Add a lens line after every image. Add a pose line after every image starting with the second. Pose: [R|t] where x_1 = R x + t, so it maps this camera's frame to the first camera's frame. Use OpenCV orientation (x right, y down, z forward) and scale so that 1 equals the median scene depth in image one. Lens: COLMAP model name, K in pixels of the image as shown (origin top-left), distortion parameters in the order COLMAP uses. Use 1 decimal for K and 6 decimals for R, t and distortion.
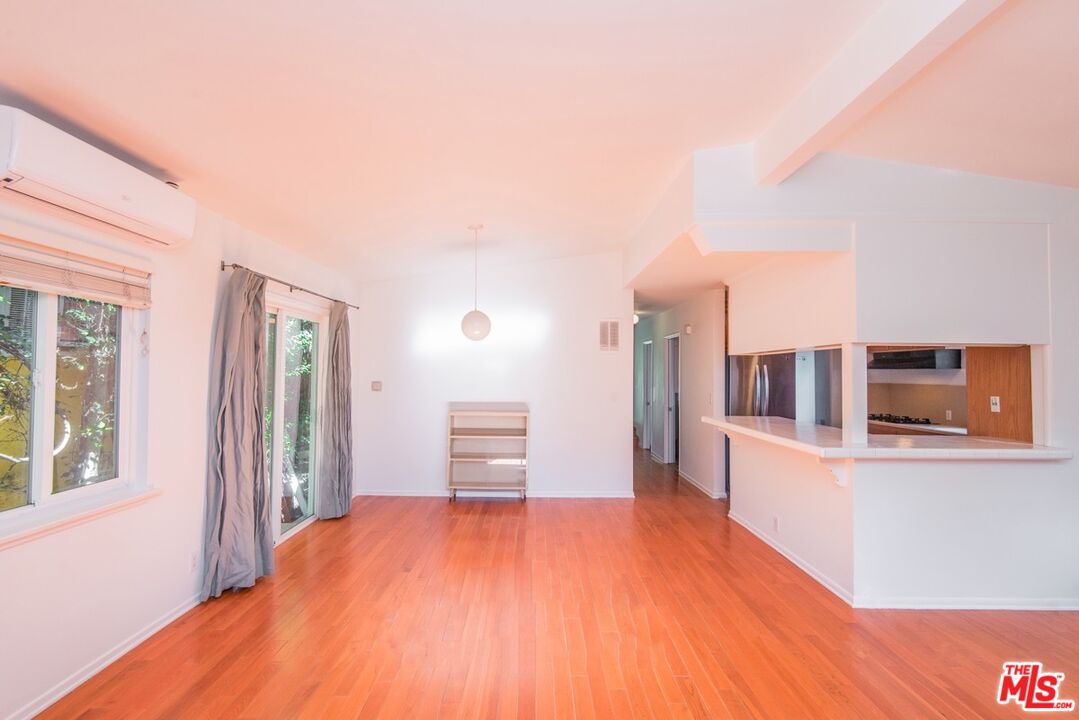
lens RADIAL K [[490.0, 0, 539.5], [0, 490.0, 360.0], [0, 0, 1]] dist [0.030527, -0.019039]
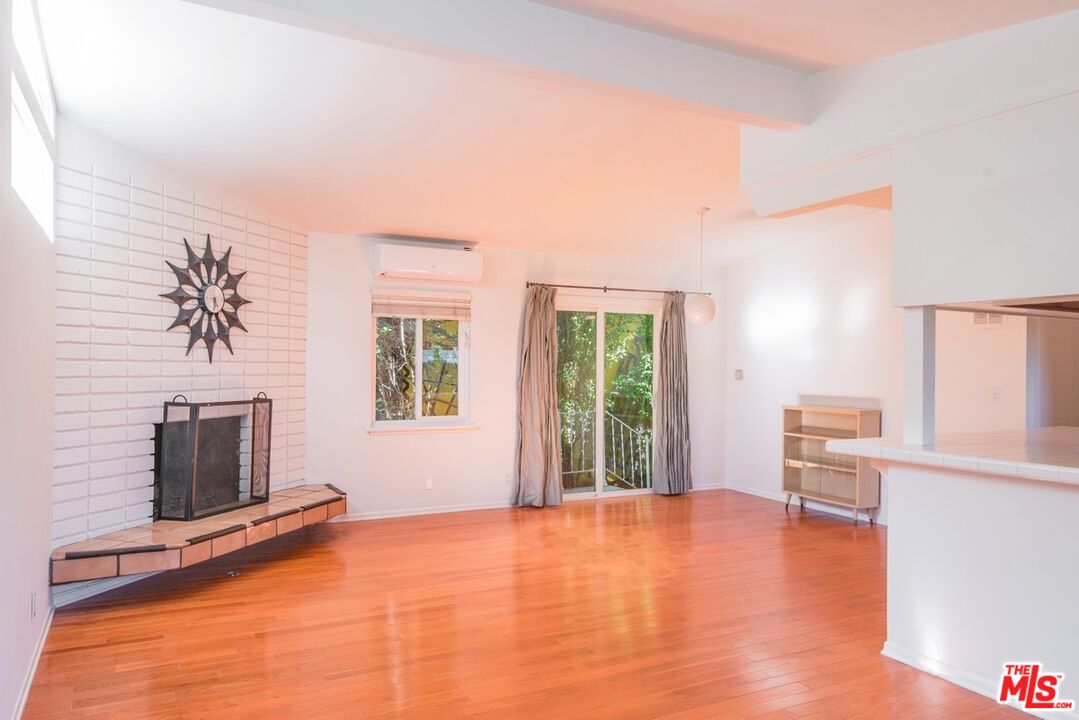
lens RADIAL K [[757.4, 0, 539.5], [0, 757.4, 360.0], [0, 0, 1]] dist [0.002322, 0.000022]
pose [[0.457416, -0.010353, -0.889192, 1.366784], [0.017600, 0.999842, -0.002587, 0.037388], [0.889078, -0.014467, 0.457526, 0.009191]]
